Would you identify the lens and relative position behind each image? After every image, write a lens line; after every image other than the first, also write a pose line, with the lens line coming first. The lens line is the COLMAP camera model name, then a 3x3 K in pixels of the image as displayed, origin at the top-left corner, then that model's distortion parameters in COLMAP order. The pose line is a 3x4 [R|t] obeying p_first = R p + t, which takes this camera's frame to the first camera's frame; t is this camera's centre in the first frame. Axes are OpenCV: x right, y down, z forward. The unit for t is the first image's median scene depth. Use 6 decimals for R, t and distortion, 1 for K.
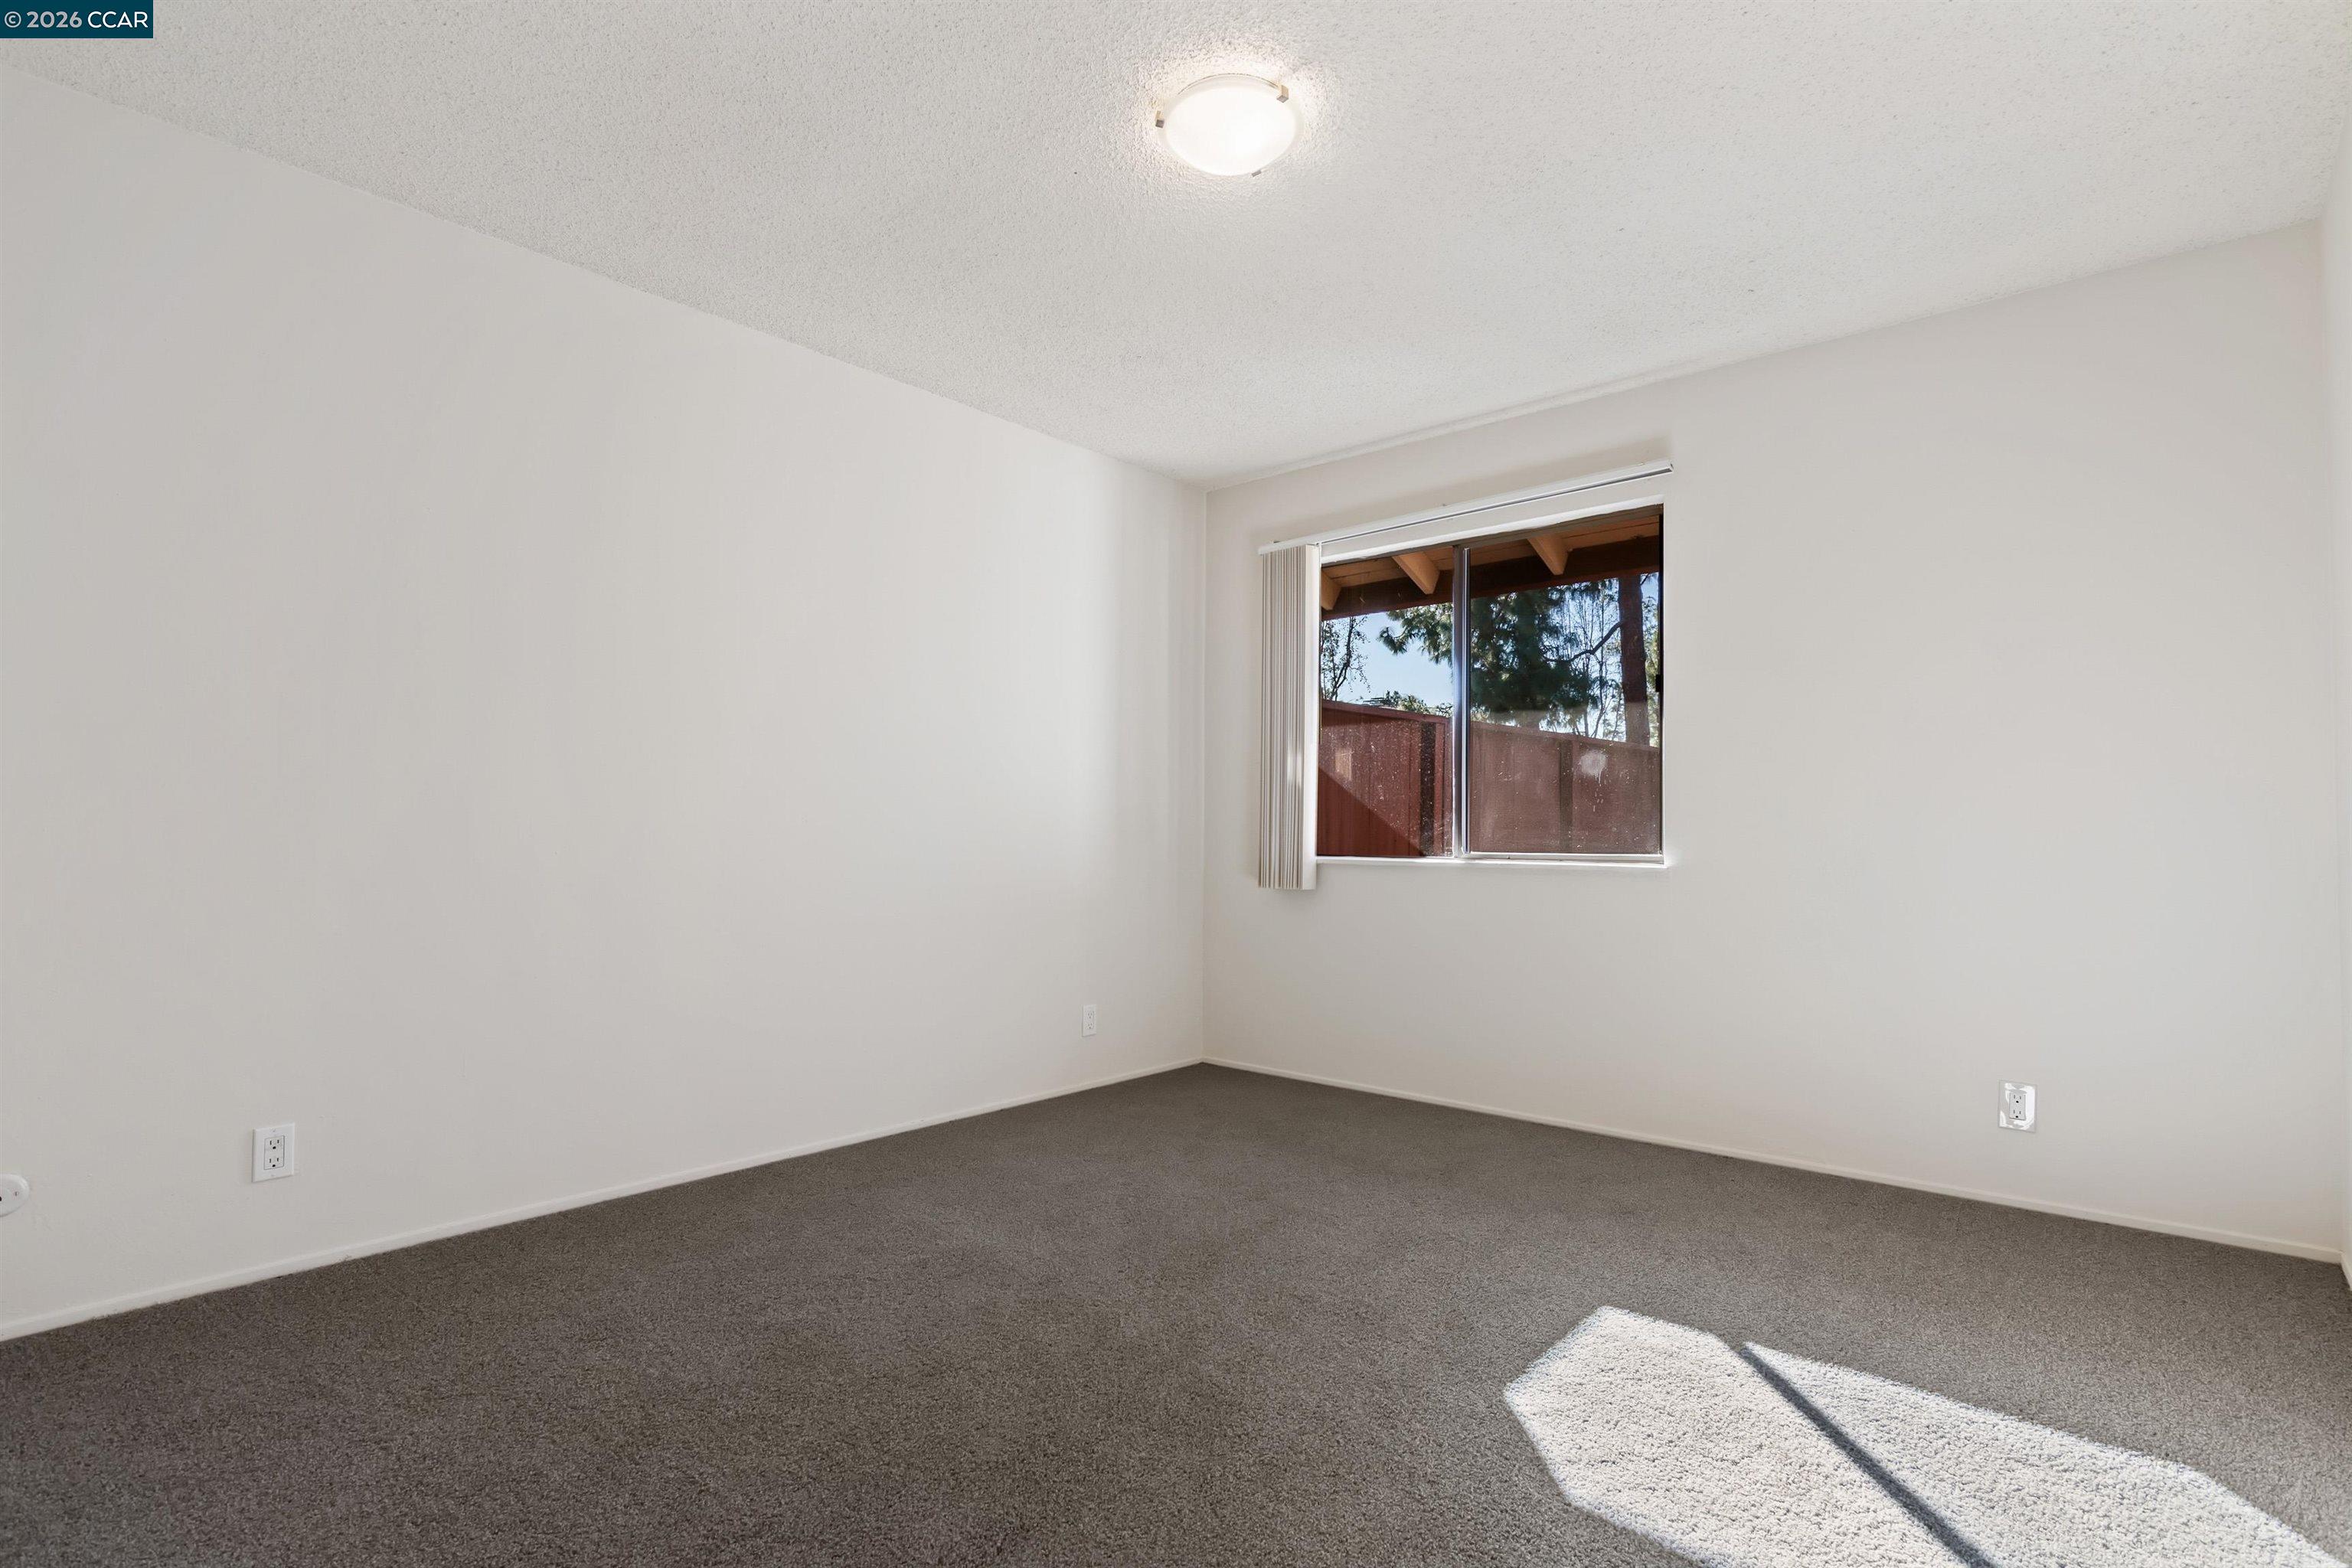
lens RADIAL K [[1131.7, 0, 1173.6], [0, 1131.7, 786.5], [0, 0, 1]] dist [-0.005258, 0.005358]
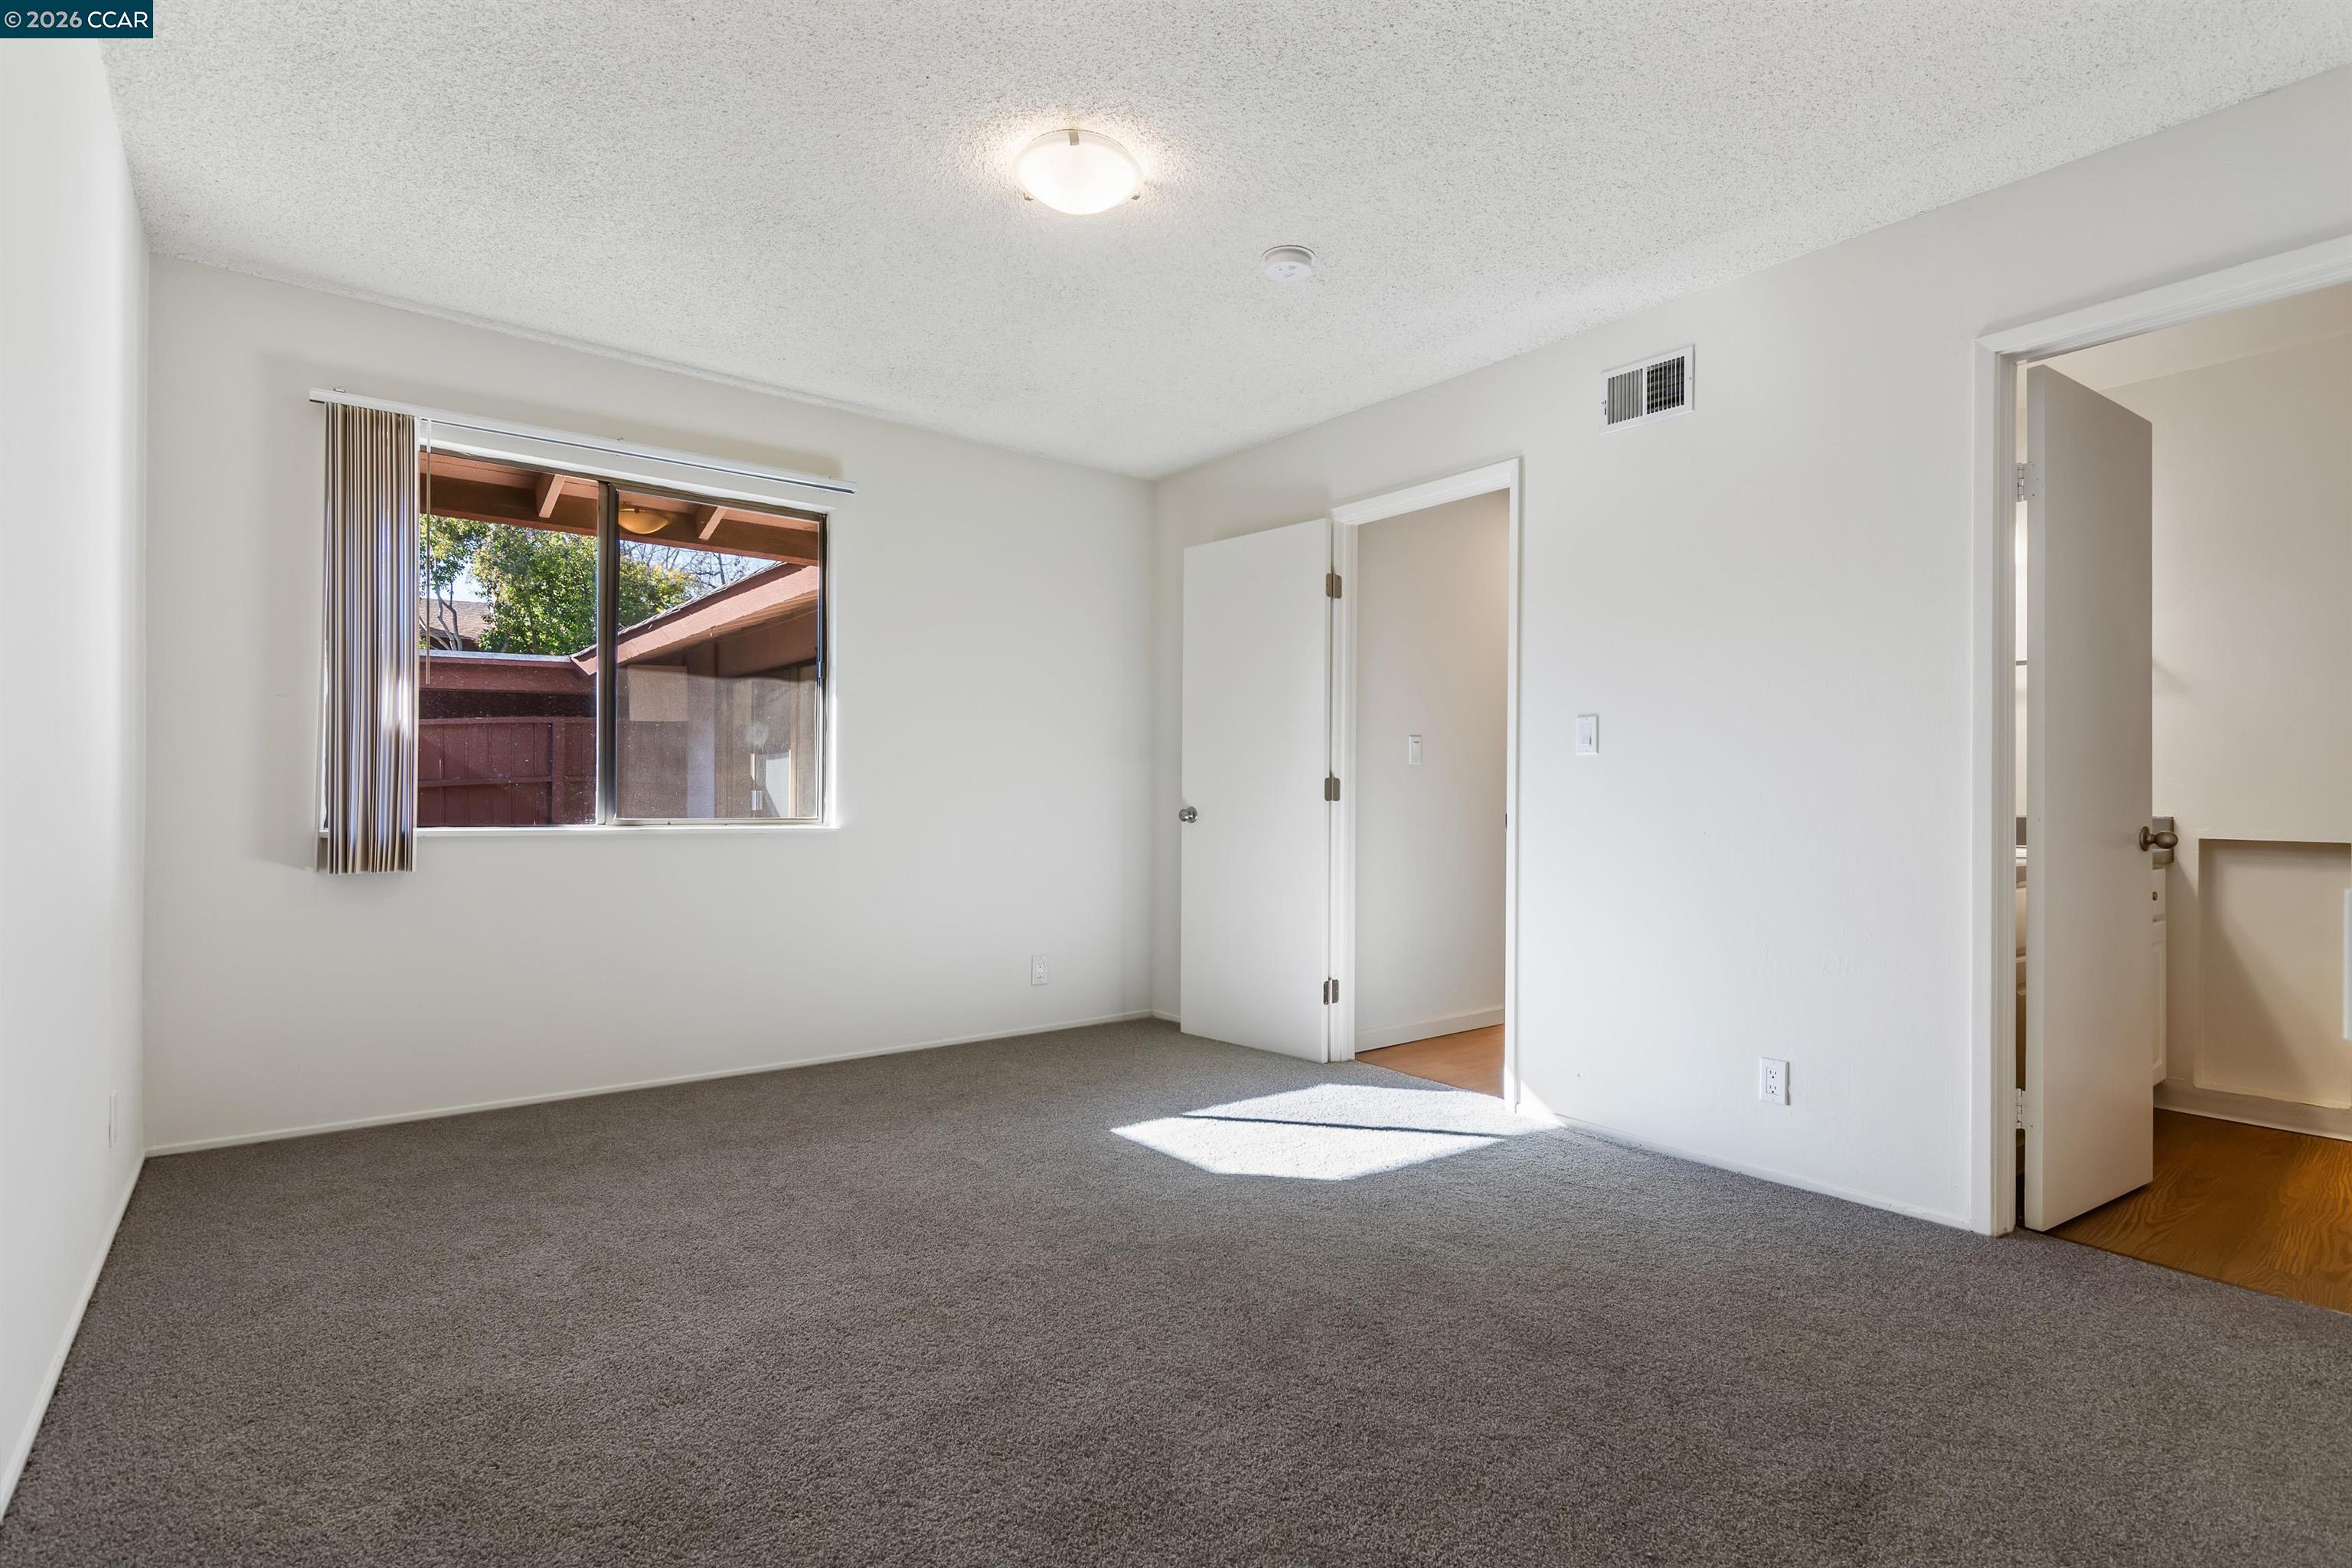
lens RADIAL K [[1131.7, 0, 1174.5], [0, 1131.7, 795.2], [0, 0, 1]] dist [-0.005258, 0.005358]
pose [[0.190773, 0.004353, 0.981625, -0.574884], [-0.042670, 0.999082, 0.003862, 0.015831], [-0.980706, -0.042622, 0.190783, 0.377741]]
